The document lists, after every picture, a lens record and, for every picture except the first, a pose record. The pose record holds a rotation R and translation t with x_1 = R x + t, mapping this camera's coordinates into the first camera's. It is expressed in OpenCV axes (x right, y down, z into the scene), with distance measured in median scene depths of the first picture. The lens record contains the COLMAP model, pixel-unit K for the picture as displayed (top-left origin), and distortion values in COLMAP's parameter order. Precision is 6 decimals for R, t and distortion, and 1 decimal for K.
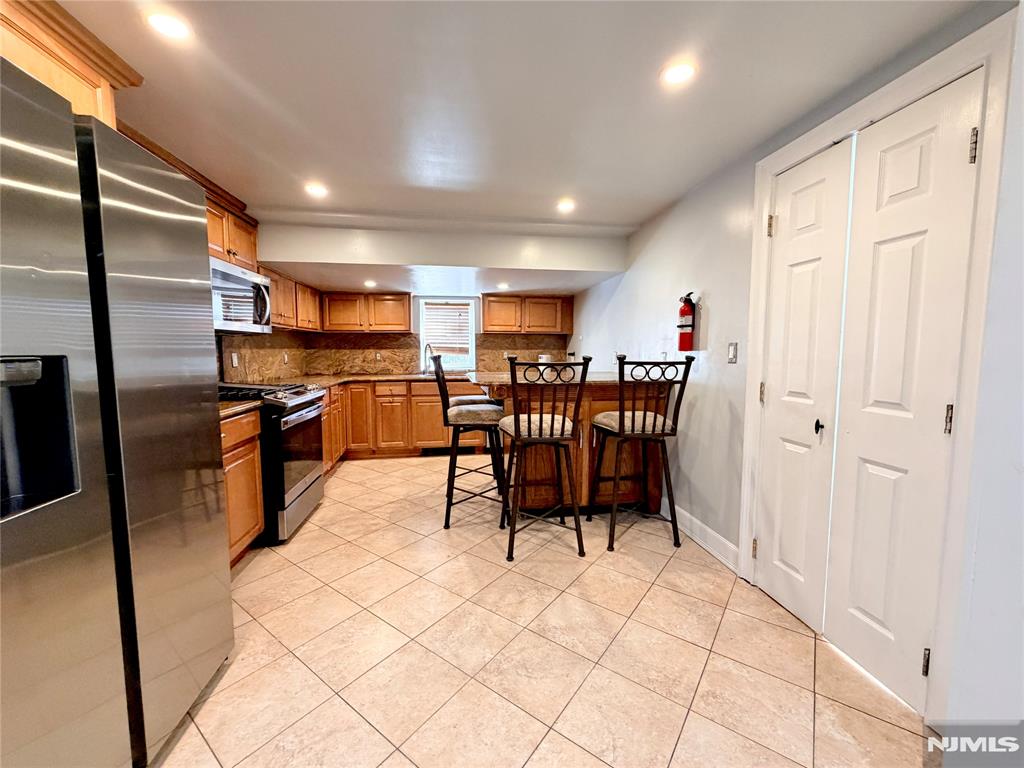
lens RADIAL K [[410.5, 0, 514.9], [0, 410.5, 383.1], [0, 0, 1]] dist [-0.008445, -0.001649]
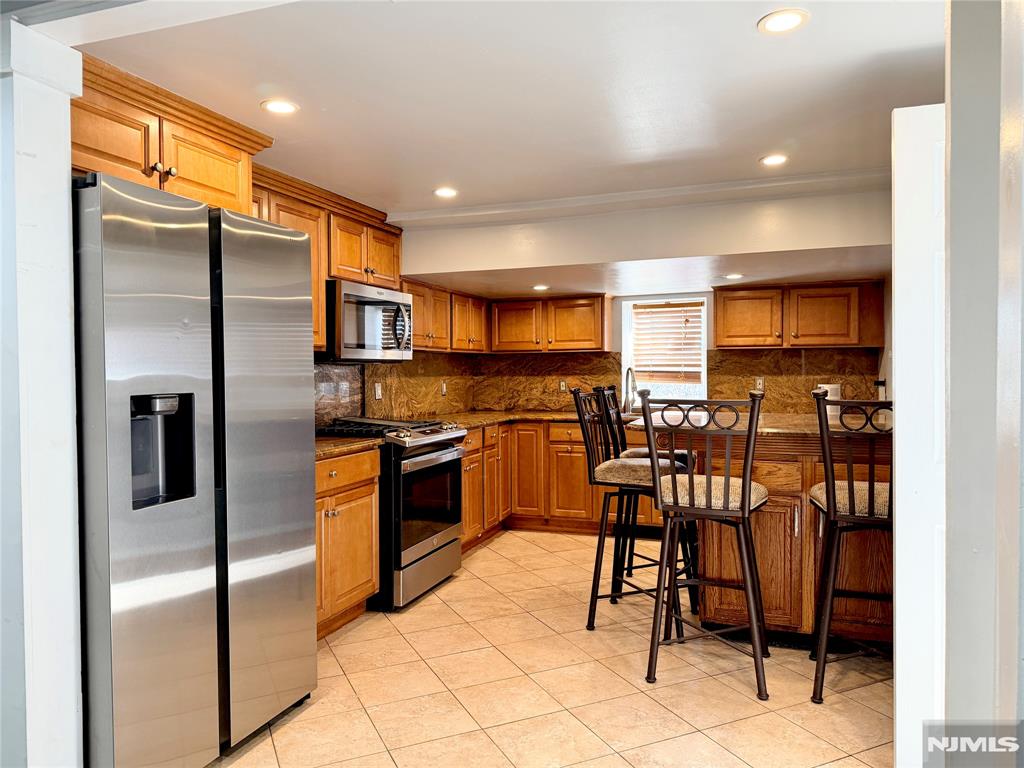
lens RADIAL K [[720.0, 0, 512.7], [0, 720.0, 378.9], [0, 0, 1]] dist [0.025510, -0.019011]
pose [[0.874759, -0.001227, -0.484556, 0.325958], [-0.031588, 0.997725, -0.059552, -0.002150], [0.483527, 0.067400, 0.872731, -0.194466]]
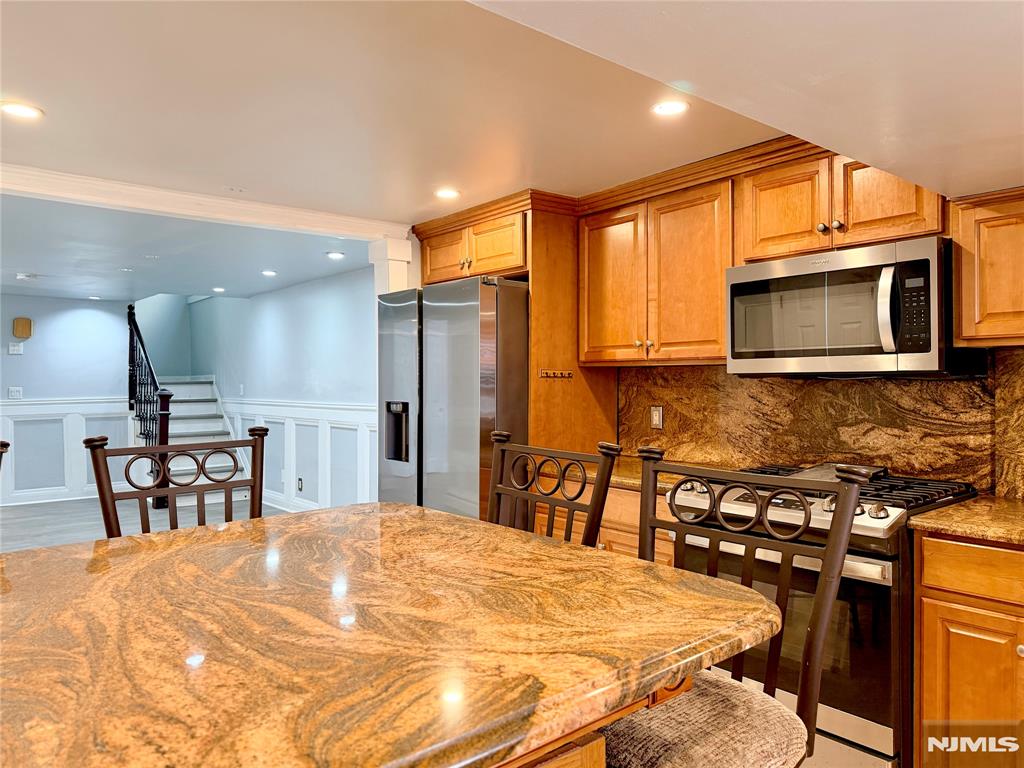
lens RADIAL K [[720.0, 0, 512.1], [0, 720.0, 383.2], [0, 0, 1]] dist [0.025510, -0.019011]
pose [[-0.852683, 0.001749, -0.522426, 0.167435], [-0.040793, 0.996718, 0.069917, -0.158716], [0.520834, 0.080929, -0.849813, 1.563454]]
